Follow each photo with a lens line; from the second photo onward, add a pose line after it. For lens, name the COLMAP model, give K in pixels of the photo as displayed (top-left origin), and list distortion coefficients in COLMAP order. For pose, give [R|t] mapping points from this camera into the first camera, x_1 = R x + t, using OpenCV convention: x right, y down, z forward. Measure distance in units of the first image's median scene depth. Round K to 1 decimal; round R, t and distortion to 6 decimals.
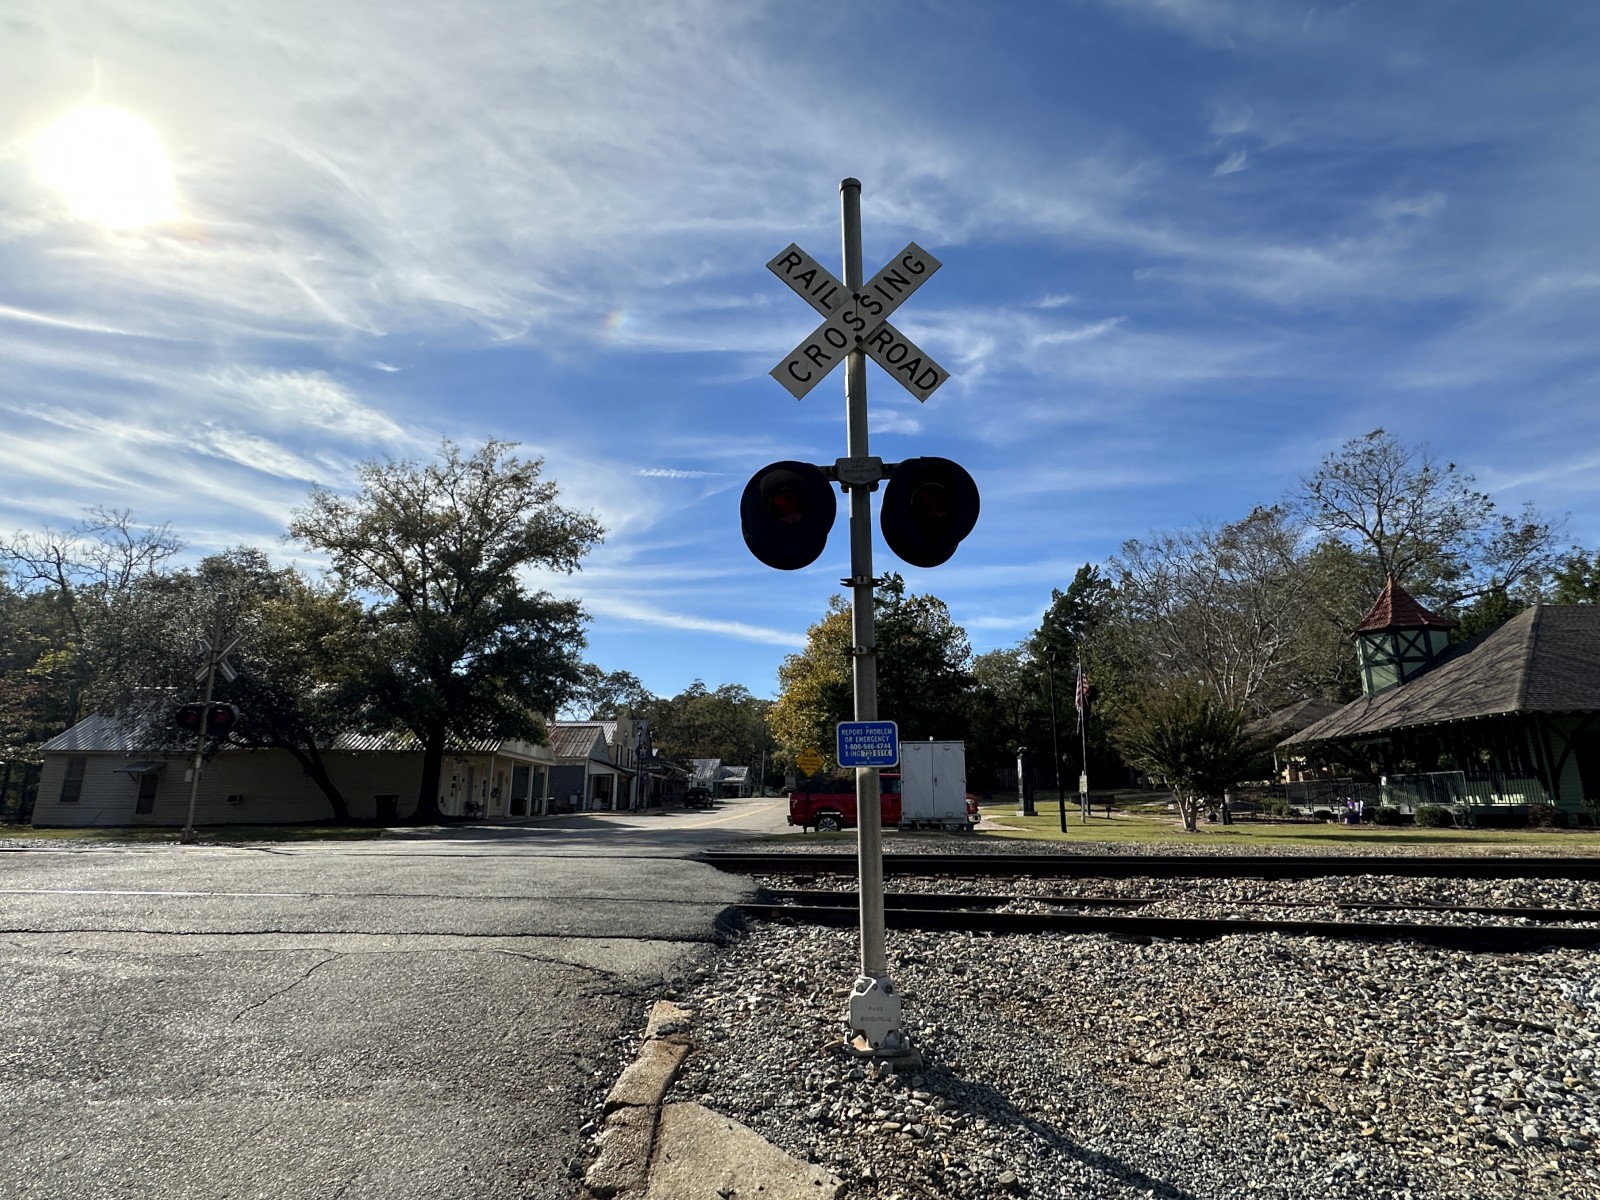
lens RADIAL K [[868.6, 0, 809.9], [0, 868.6, 598.1], [0, 0, 1]] dist [-0.004902, 0.001616]
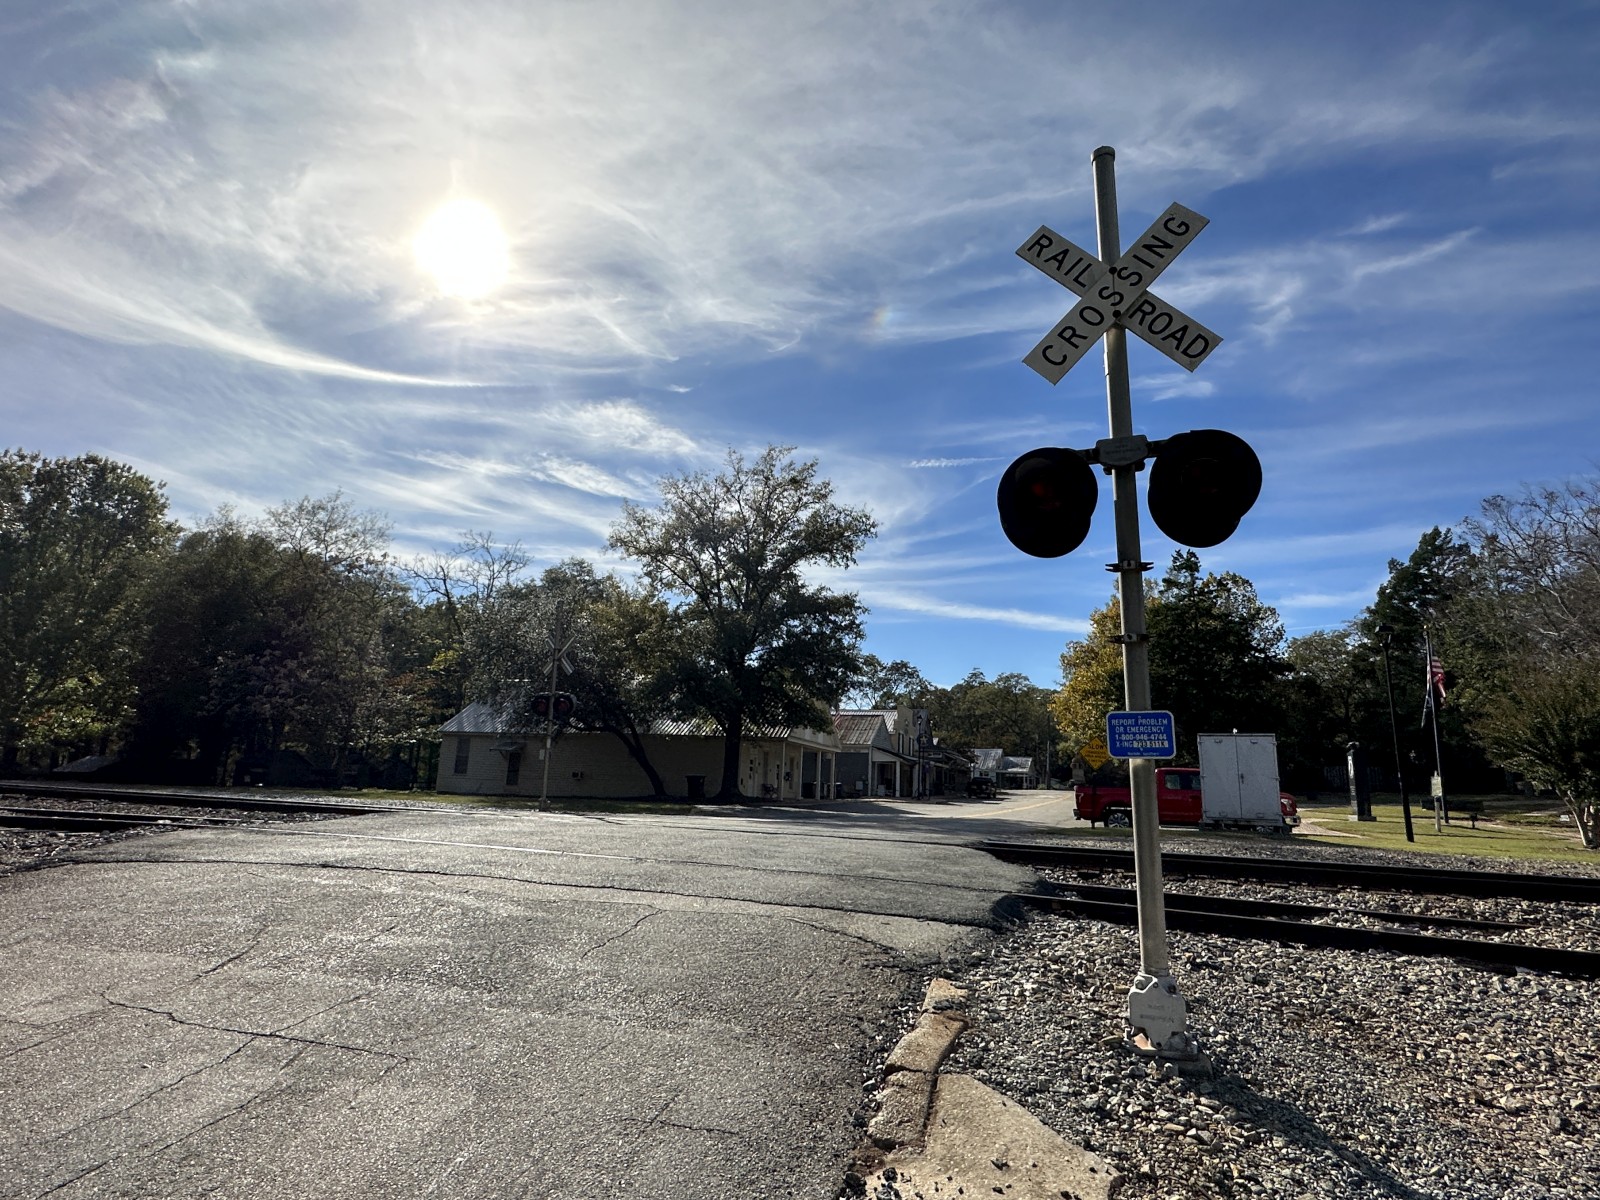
lens RADIAL K [[868.6, 0, 796.3], [0, 868.6, 596.2], [0, 0, 1]] dist [-0.004902, 0.001616]
pose [[0.945177, -0.037069, -0.324447, 0.004139], [0.040269, 0.999184, 0.003149, -0.000681], [0.324066, -0.016042, 0.945899, -0.005848]]
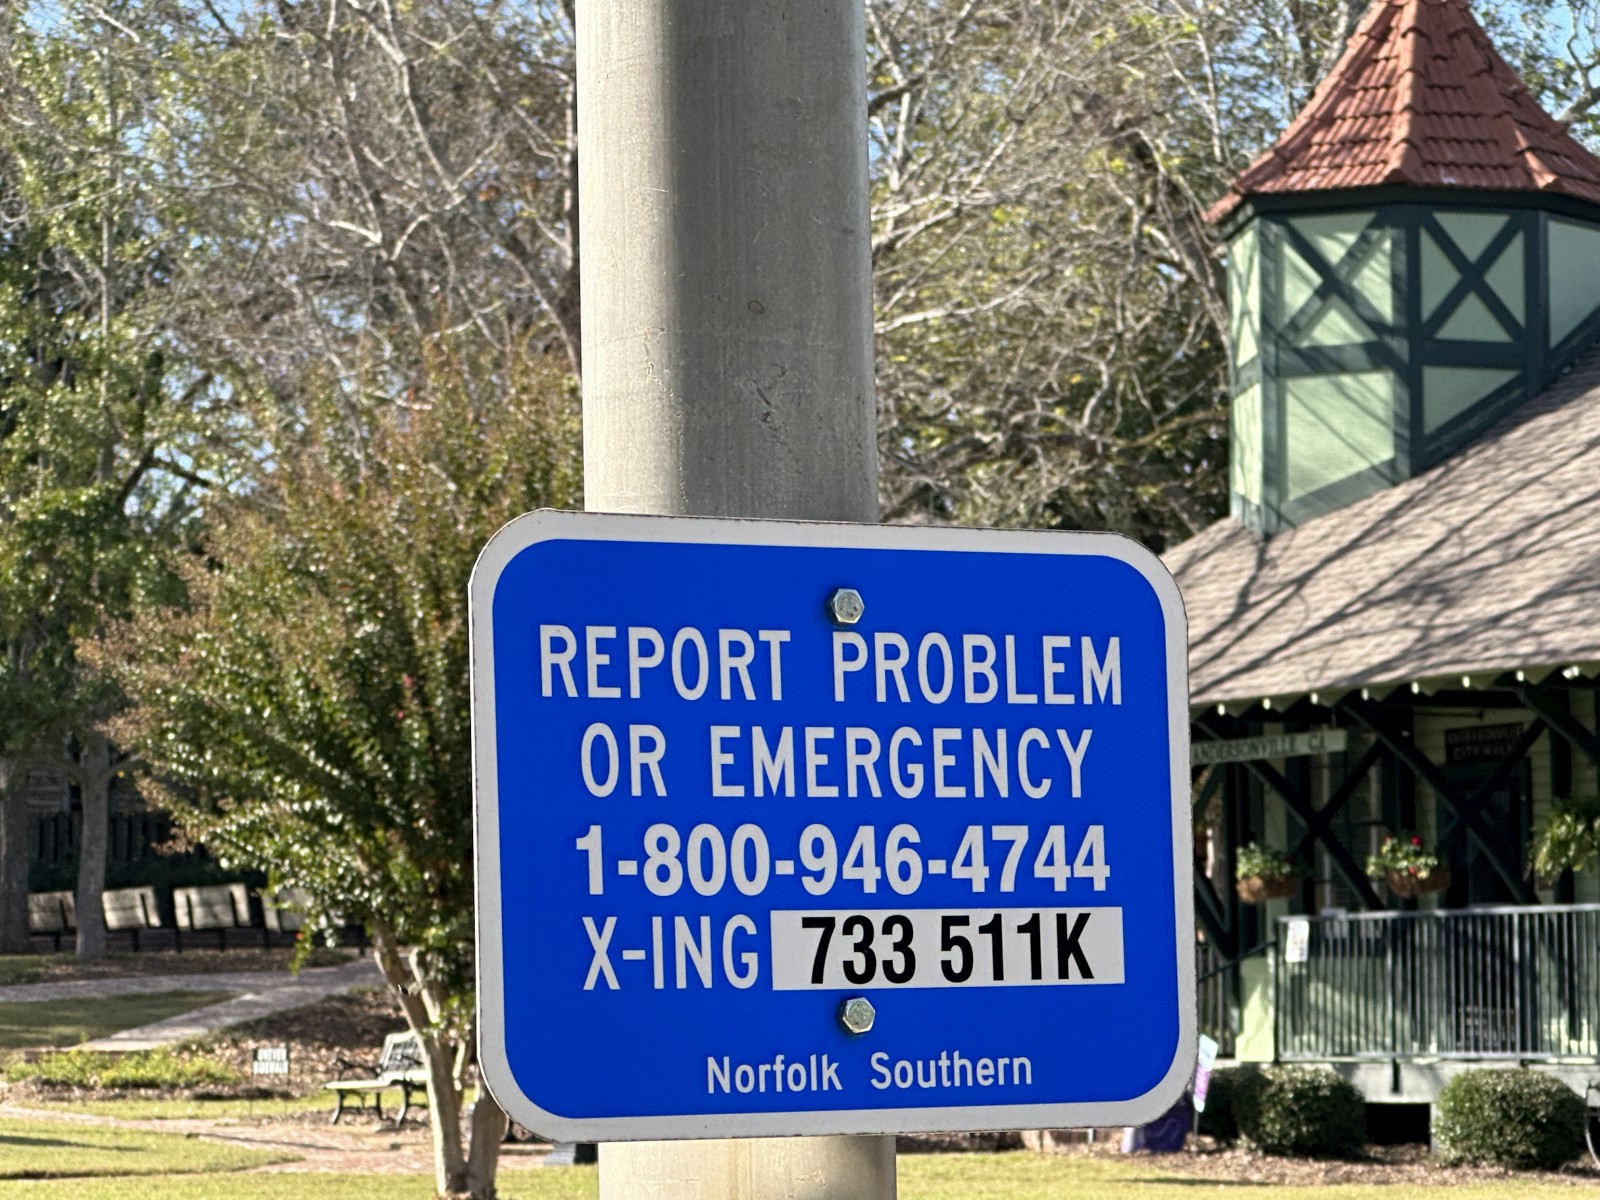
lens RADIAL K [[4807.4, 0, 800.4], [0, 4807.4, 602.4], [0, 0, 1]] dist [0.100031, 0.000000]
pose [[0.847820, 0.046567, 0.528235, -0.033106], [-0.125099, 0.985585, 0.113900, 0.021320], [-0.515316, -0.162649, 0.841424, 0.137097]]
